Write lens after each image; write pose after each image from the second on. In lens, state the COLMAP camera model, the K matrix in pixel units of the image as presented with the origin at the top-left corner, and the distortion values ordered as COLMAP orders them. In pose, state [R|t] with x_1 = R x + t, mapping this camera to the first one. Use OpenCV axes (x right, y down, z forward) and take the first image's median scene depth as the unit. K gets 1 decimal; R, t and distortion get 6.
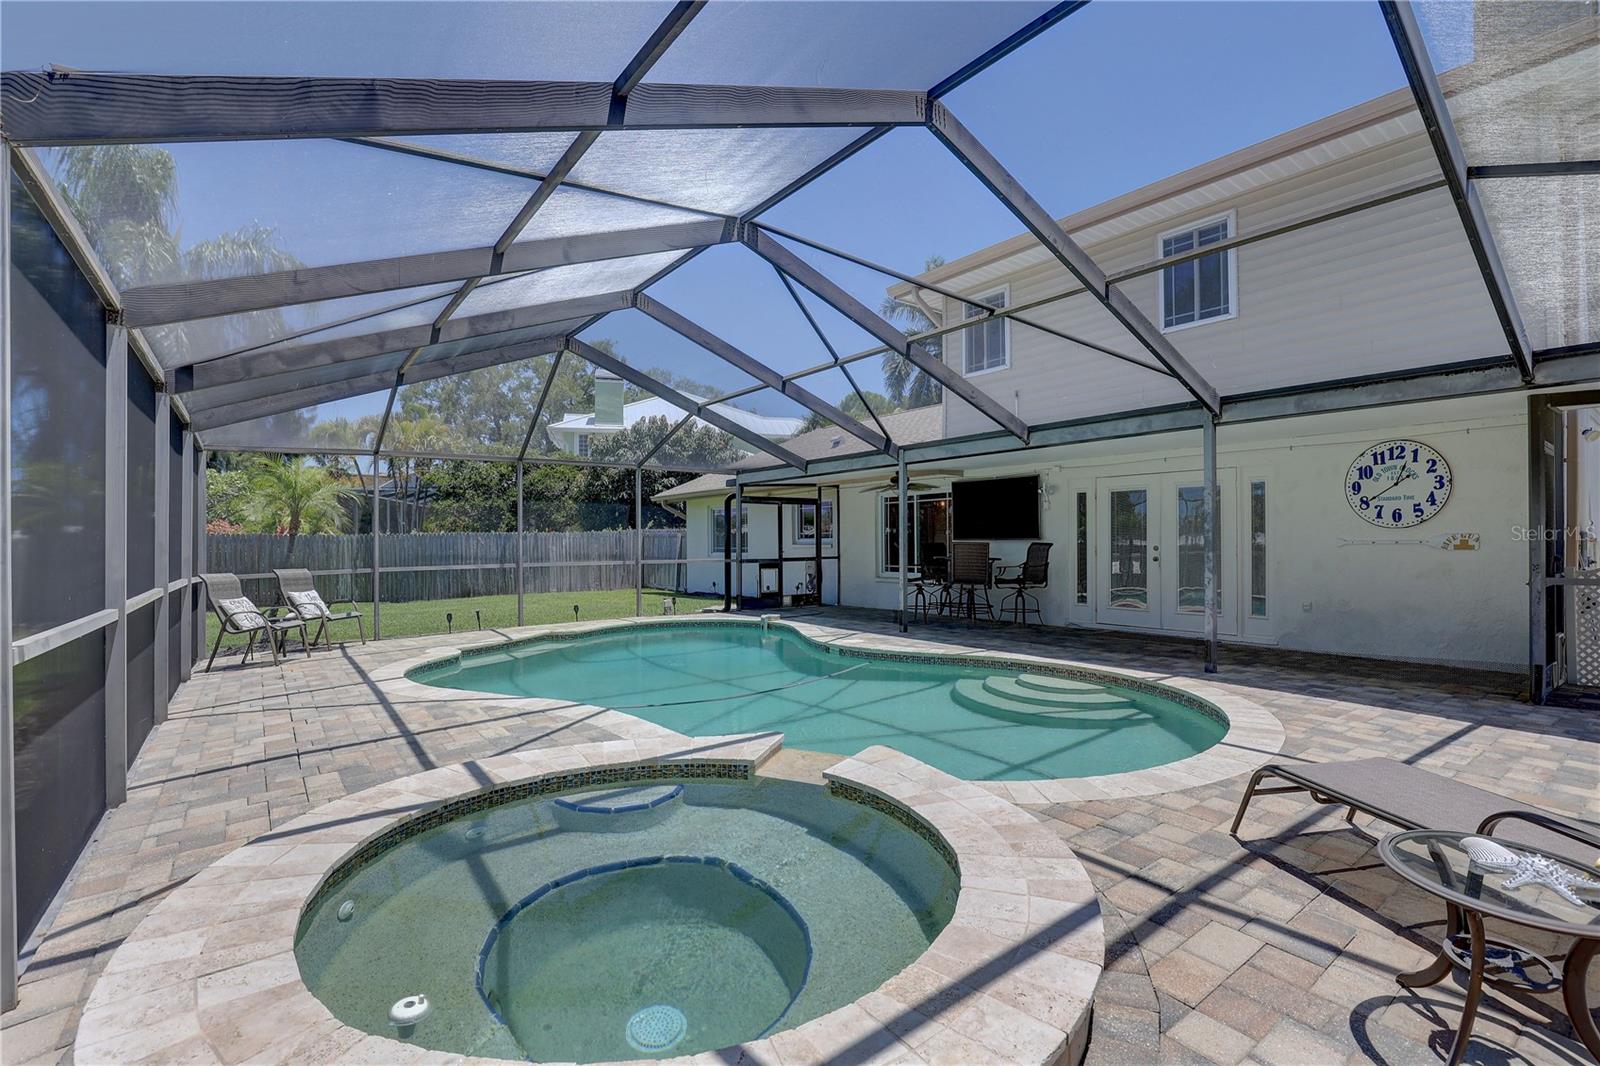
lens RADIAL K [[727.0, 0, 803.2], [0, 727.0, 539.8], [0, 0, 1]] dist [-0.038158, 0.008909]
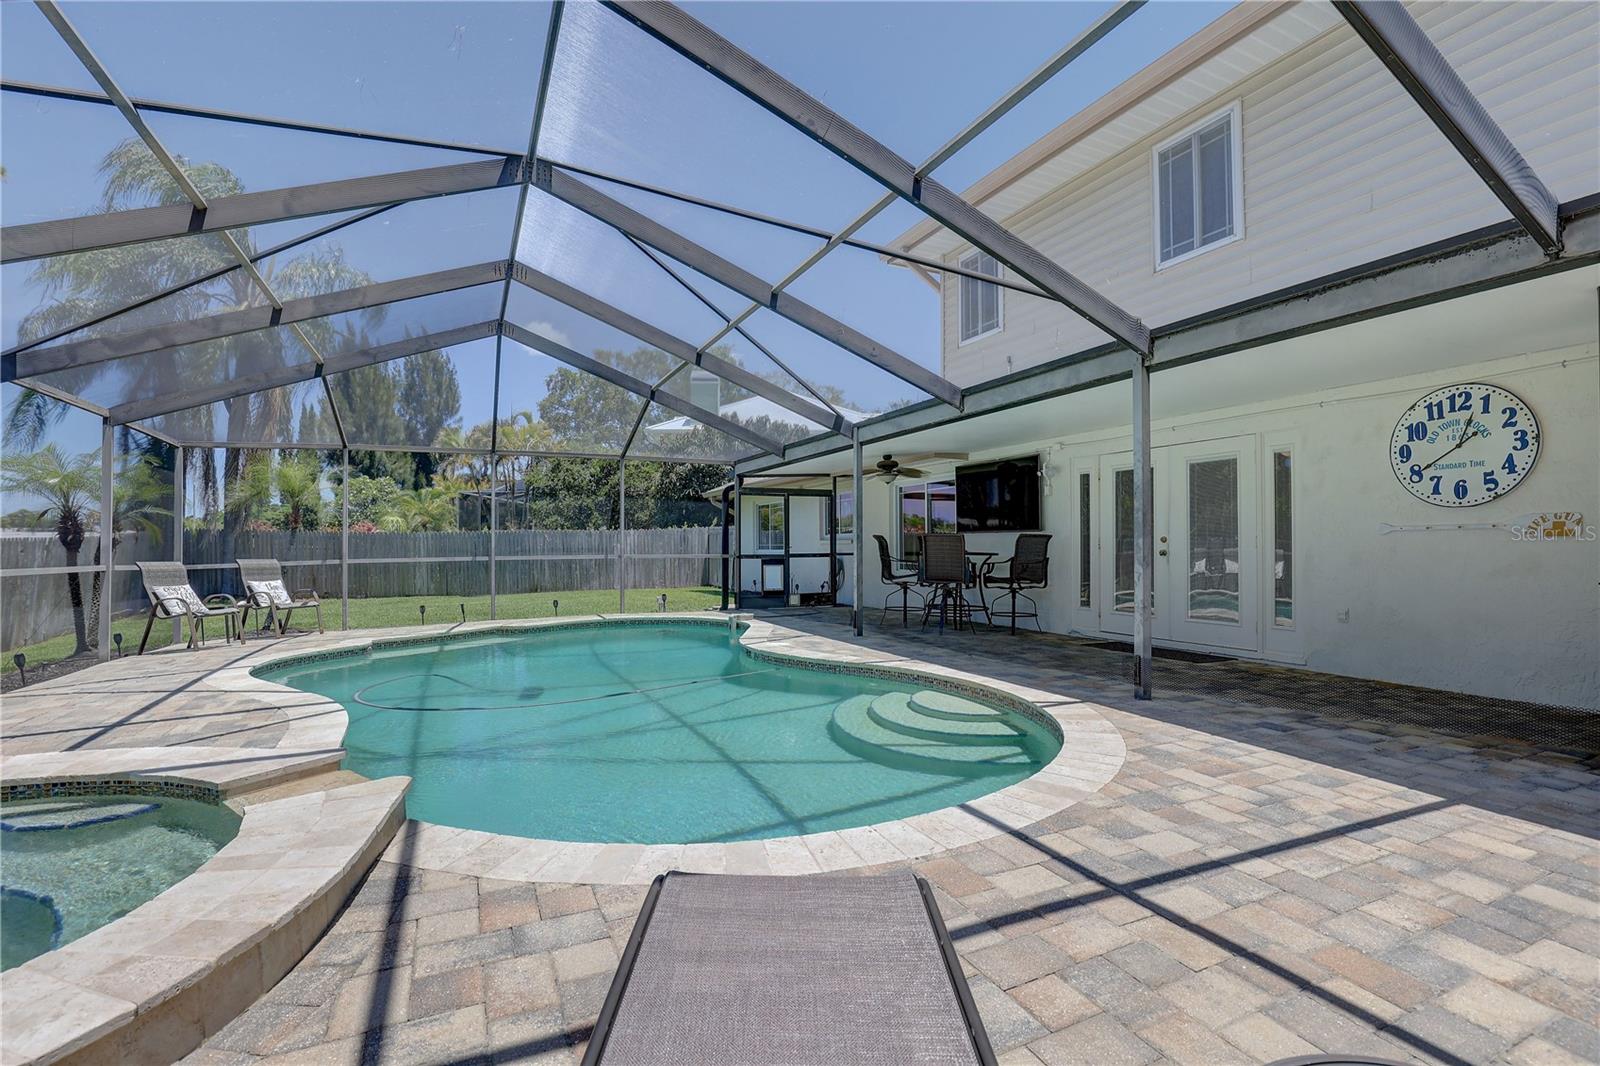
lens RADIAL K [[727.0, 0, 803.2], [0, 727.0, 539.8], [0, 0, 1]] dist [-0.038158, 0.008909]
pose [[0.979768, -0.000238, -0.200135, 0.286265], [-0.000465, 0.999994, -0.003466, 0.016572], [0.200134, 0.003489, 0.979762, 0.148166]]
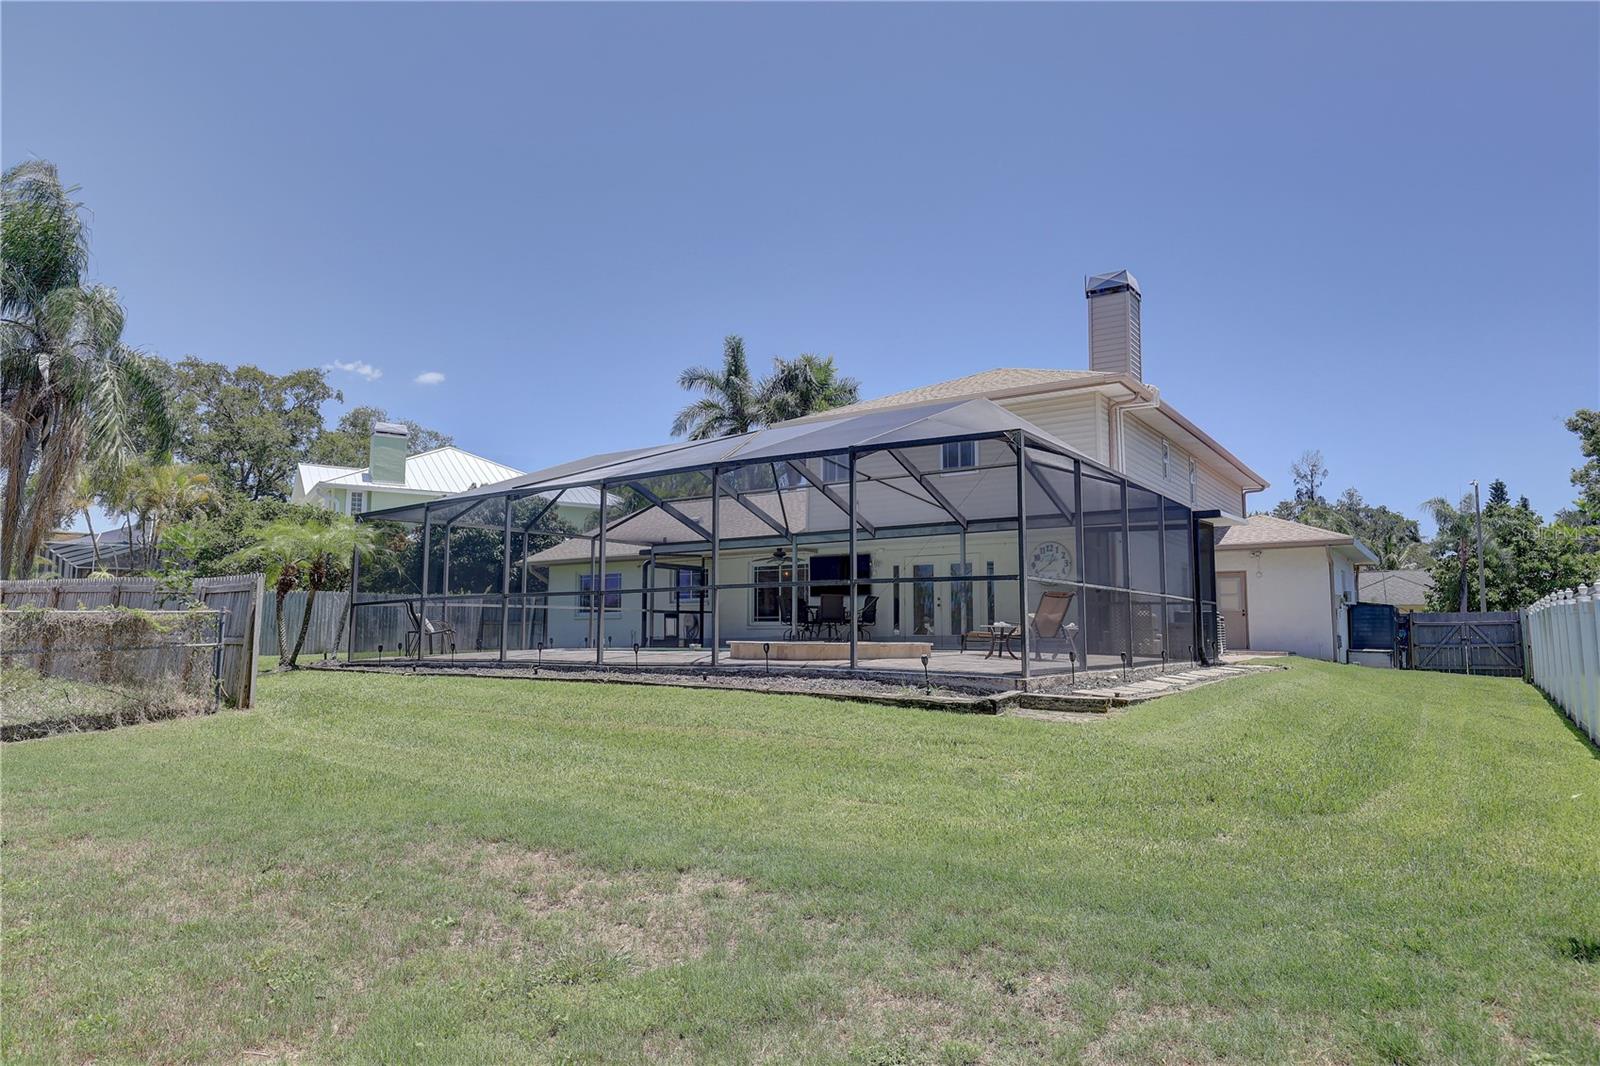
lens RADIAL K [[956.0, 0, 800.0], [0, 956.0, 533.0], [0, 0, 1]] dist [-0.001504, -0.000238]
pose [[0.951577, 0.039982, 0.304801, -0.576343], [-0.007596, 0.994261, -0.106708, 0.111781], [-0.307318, 0.099226, 0.946419, -1.170515]]
